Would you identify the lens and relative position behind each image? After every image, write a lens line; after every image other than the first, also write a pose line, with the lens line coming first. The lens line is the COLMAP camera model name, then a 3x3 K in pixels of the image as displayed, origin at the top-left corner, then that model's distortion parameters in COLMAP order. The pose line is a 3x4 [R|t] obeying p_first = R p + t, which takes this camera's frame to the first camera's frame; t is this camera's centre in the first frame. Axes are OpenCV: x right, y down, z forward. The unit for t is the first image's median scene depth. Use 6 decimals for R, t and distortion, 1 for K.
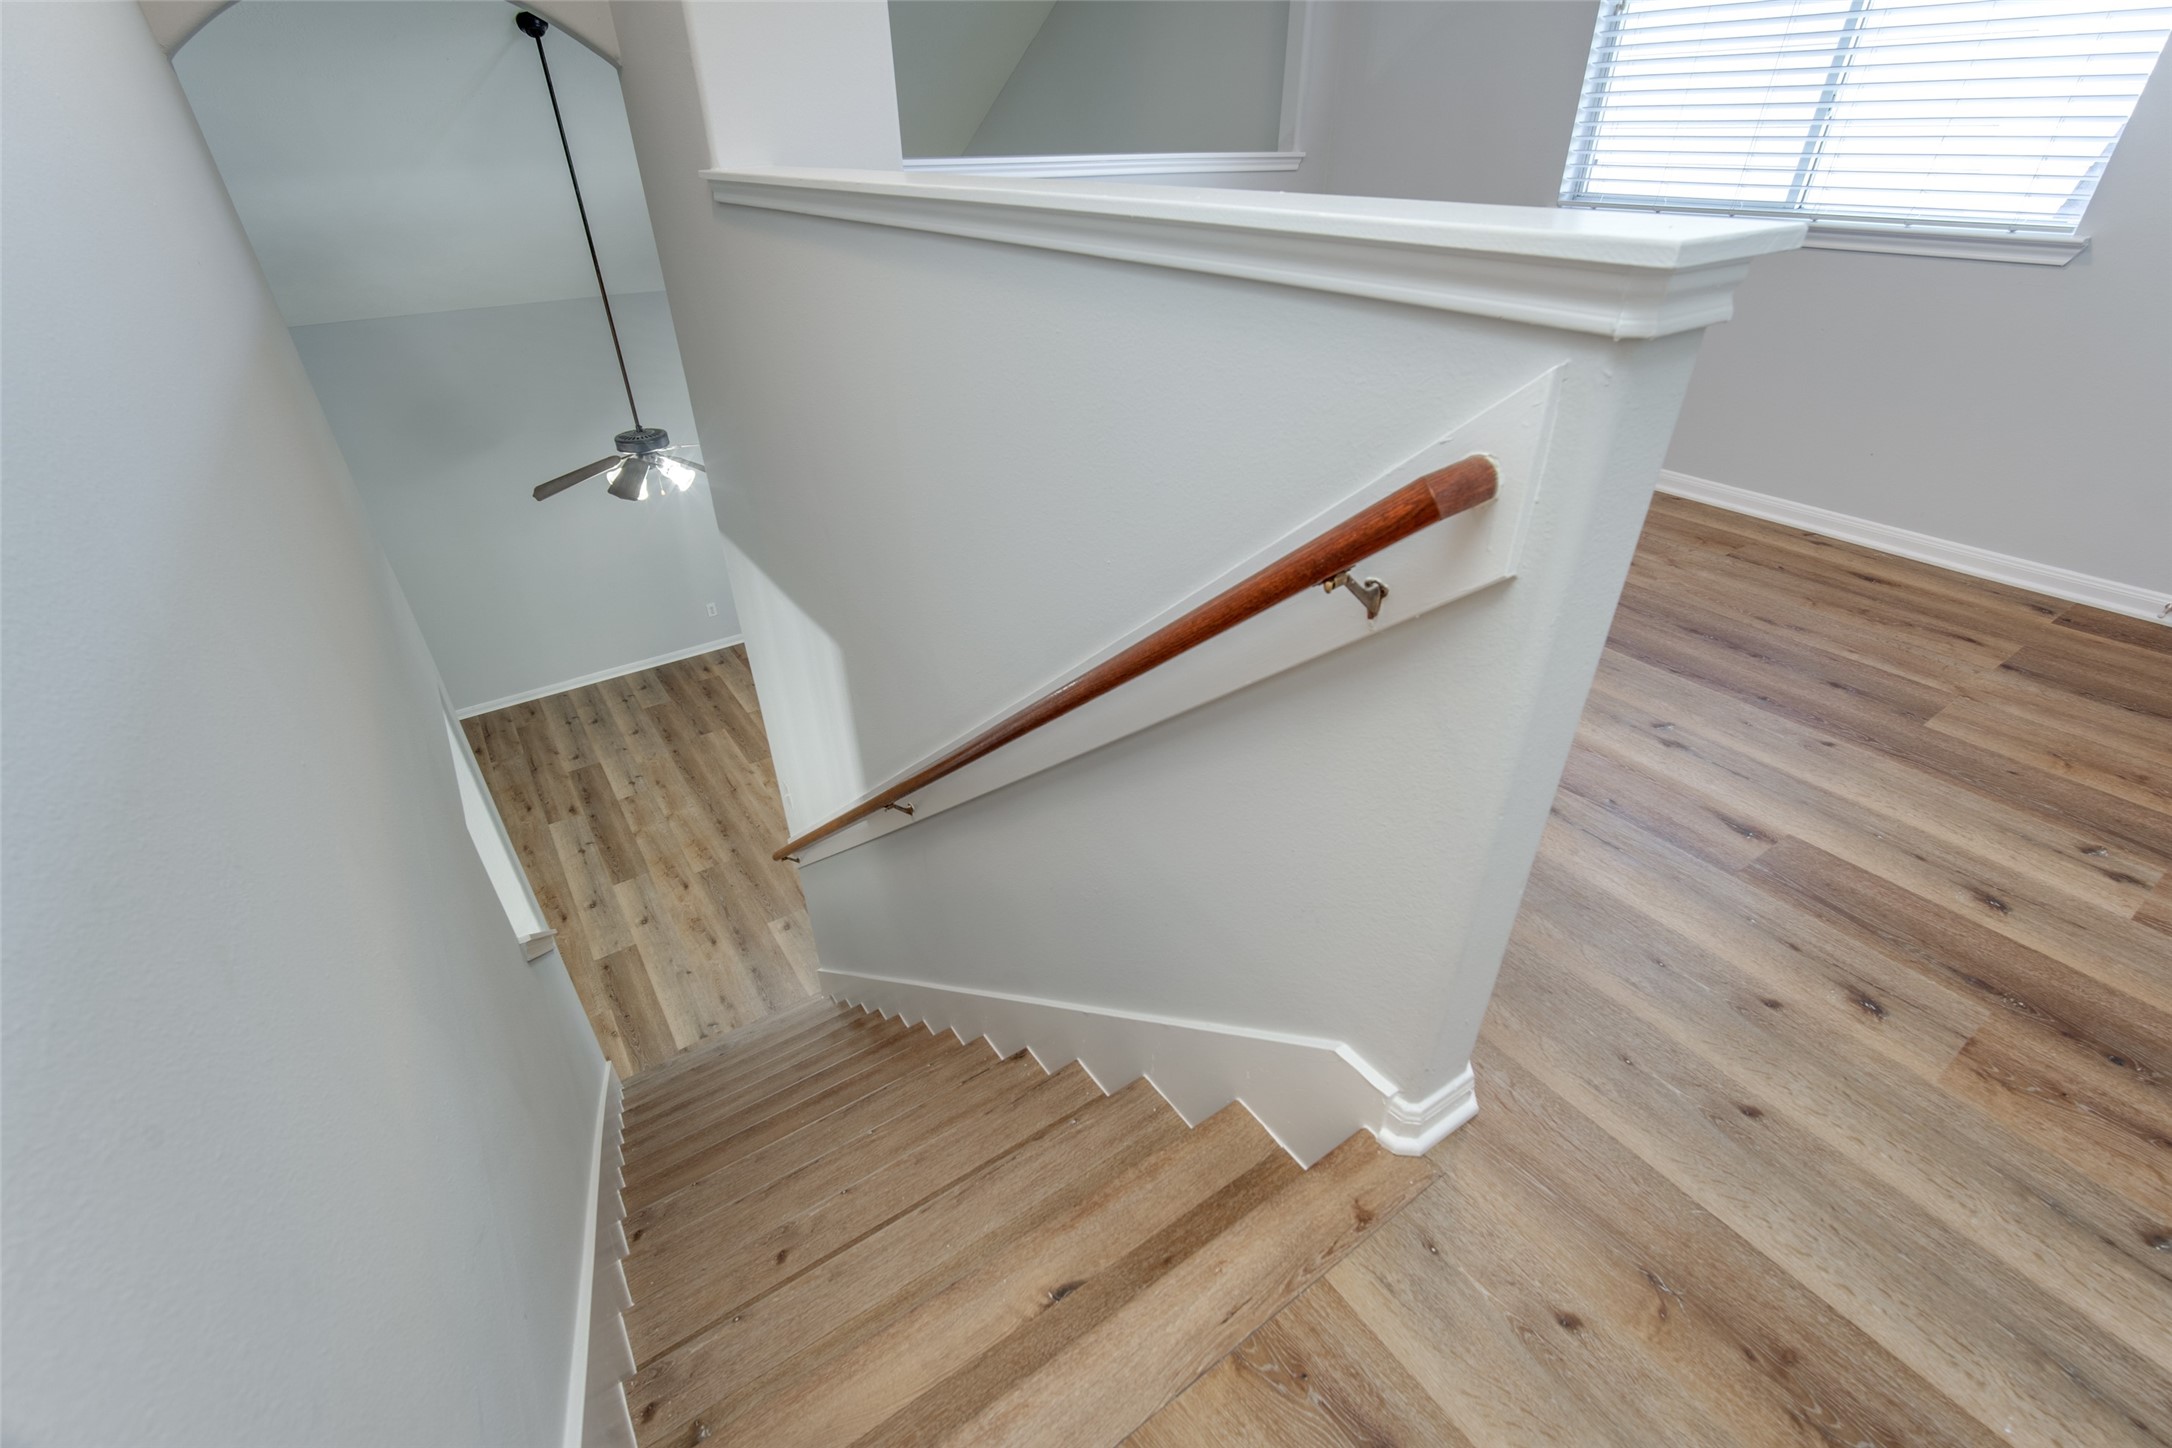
lens RADIAL K [[952.2, 0, 1092.0], [0, 952.2, 729.6], [0, 0, 1]] dist [-0.011566, 0.004048]
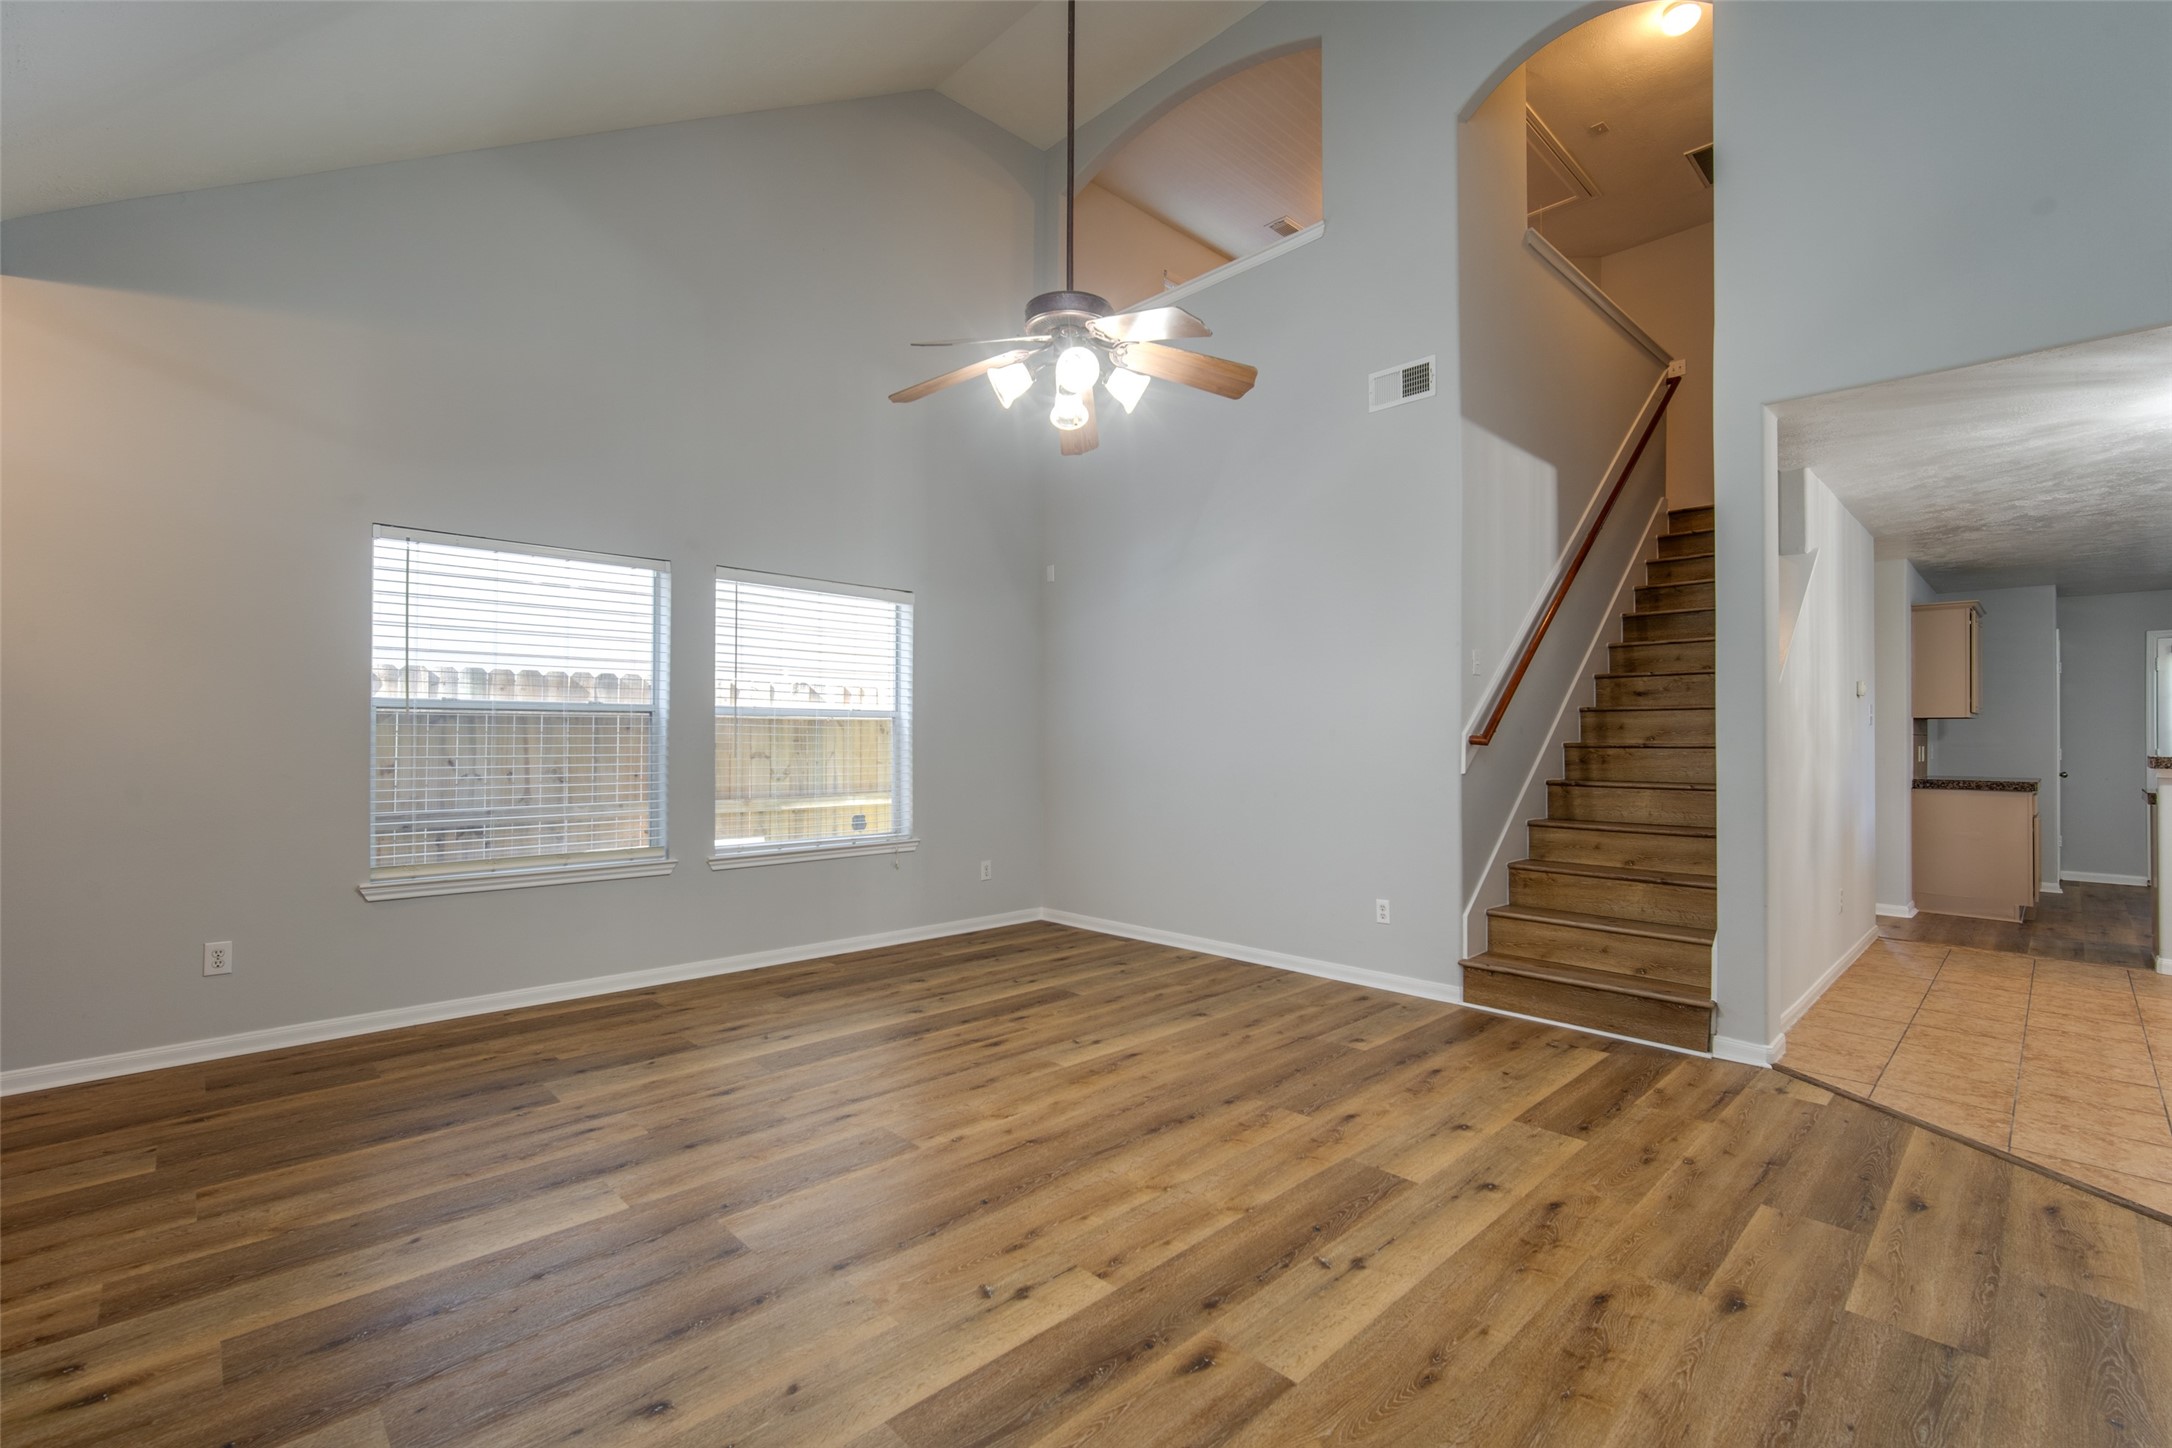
lens RADIAL K [[952.2, 0, 1092.0], [0, 952.2, 729.6], [0, 0, 1]] dist [-0.011566, 0.004048]
pose [[-0.161458, 0.025069, 0.986561, -0.847300], [0.530015, 0.845474, 0.065257, -0.110759], [-0.832475, 0.533429, -0.149795, 0.999167]]
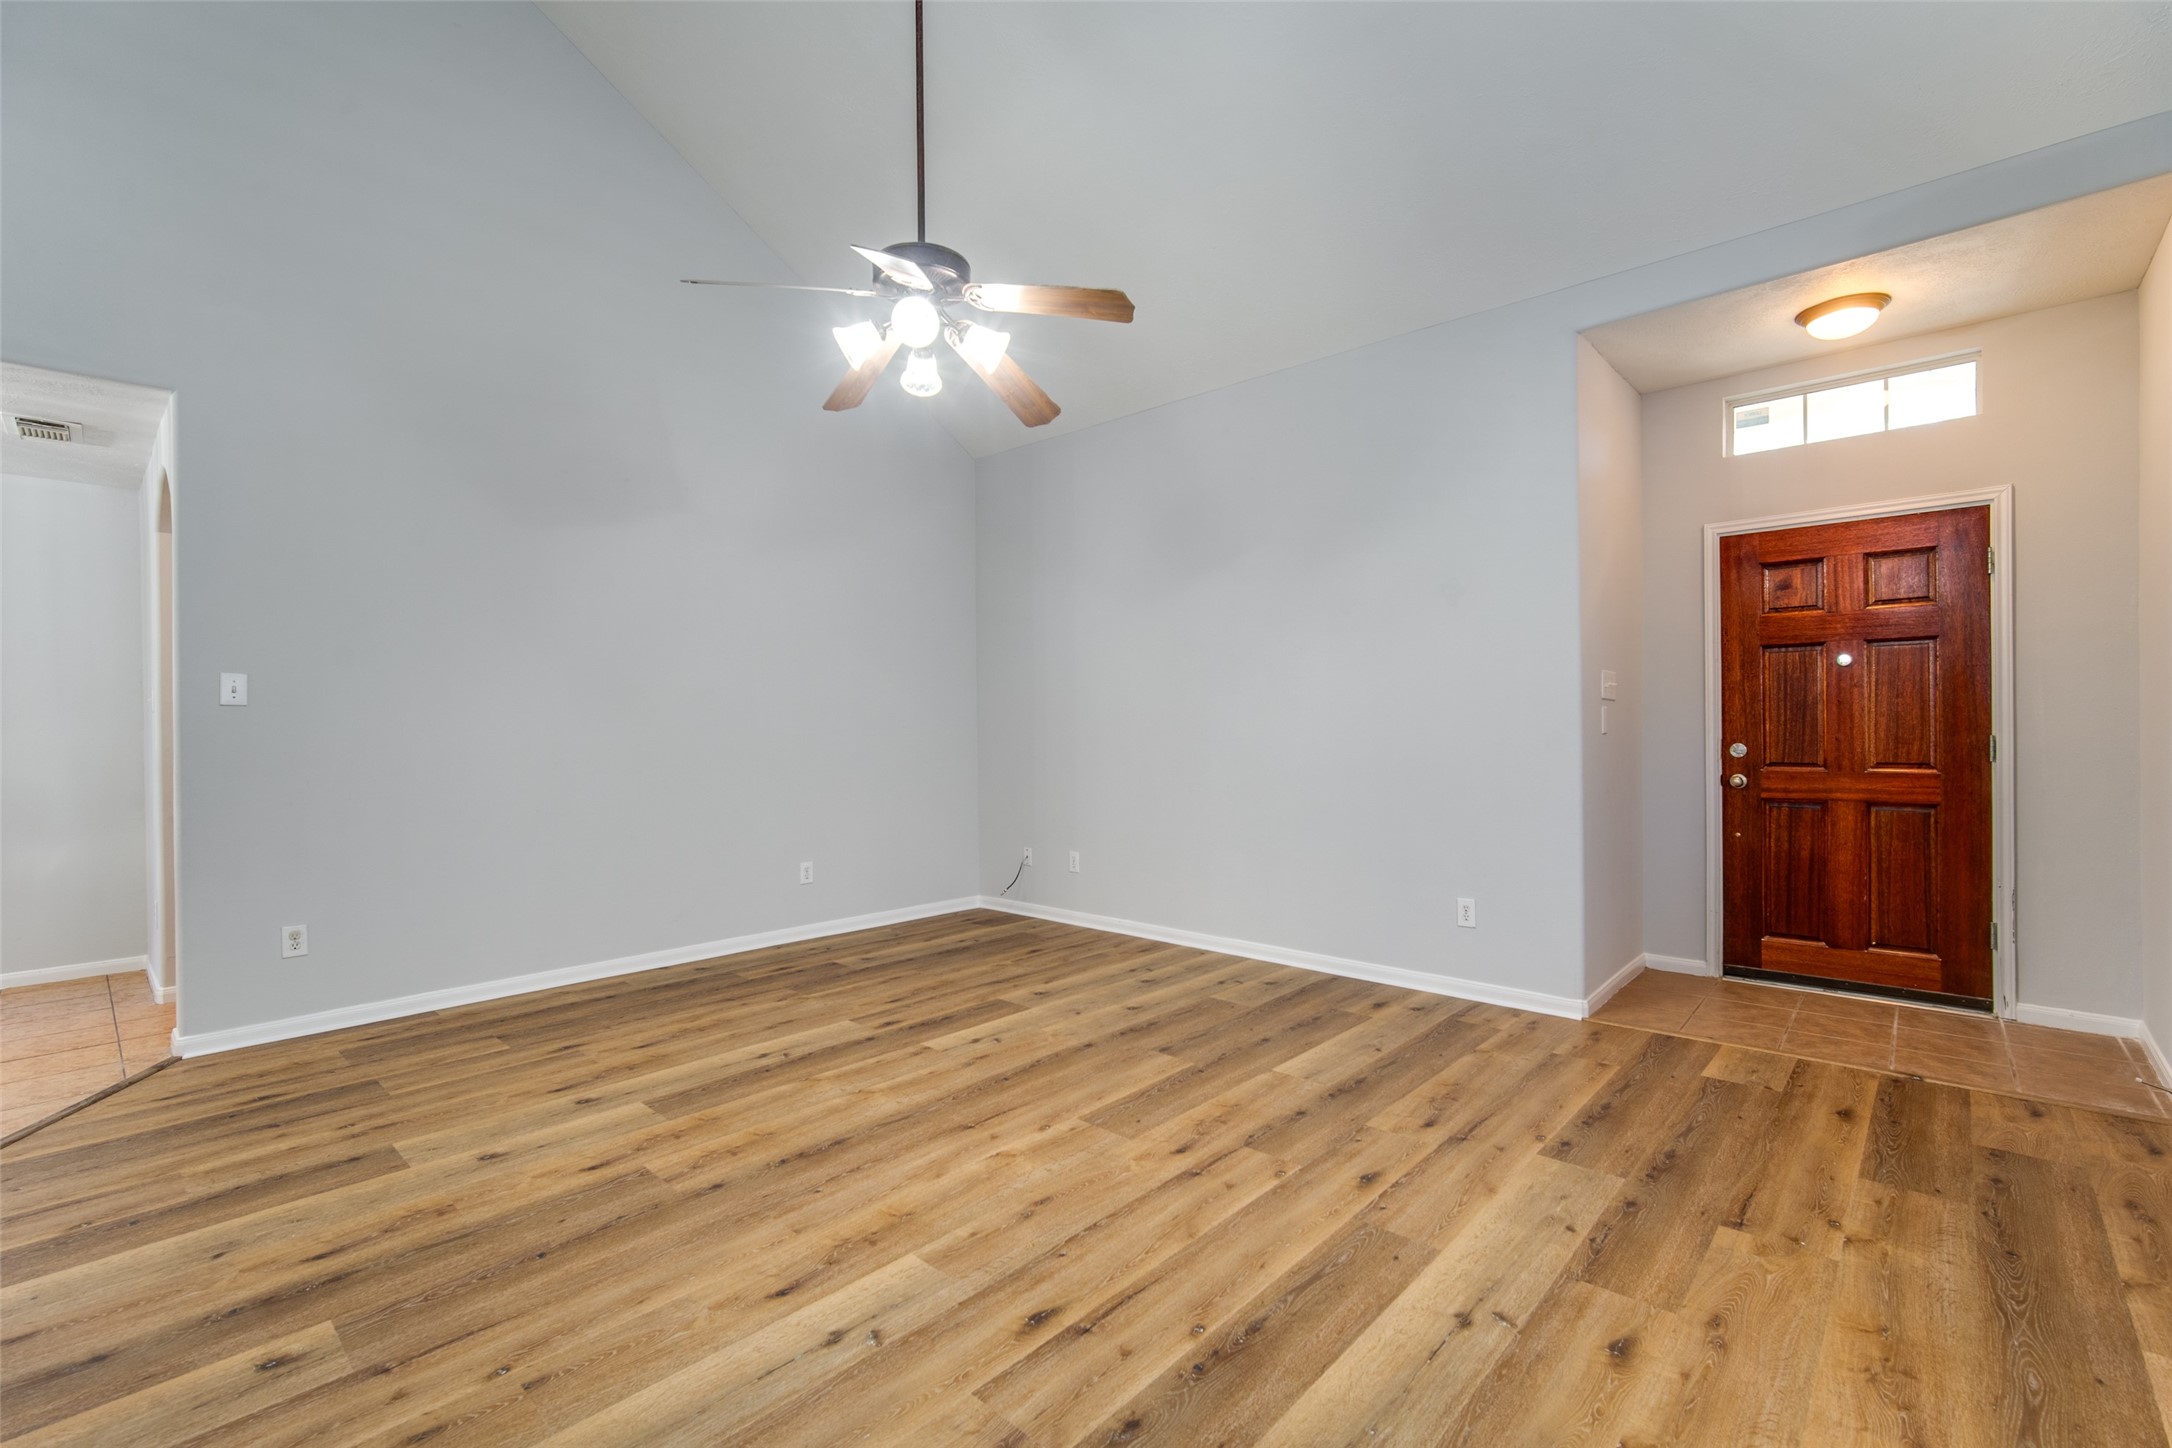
lens RADIAL K [[952.2, 0, 1092.0], [0, 952.2, 729.6], [0, 0, 1]] dist [-0.011566, 0.004048]
pose [[0.220914, 0.022053, -0.975044, 0.043193], [-0.518303, 0.849538, -0.098217, -0.077312], [0.826171, 0.527066, 0.199106, 0.920122]]
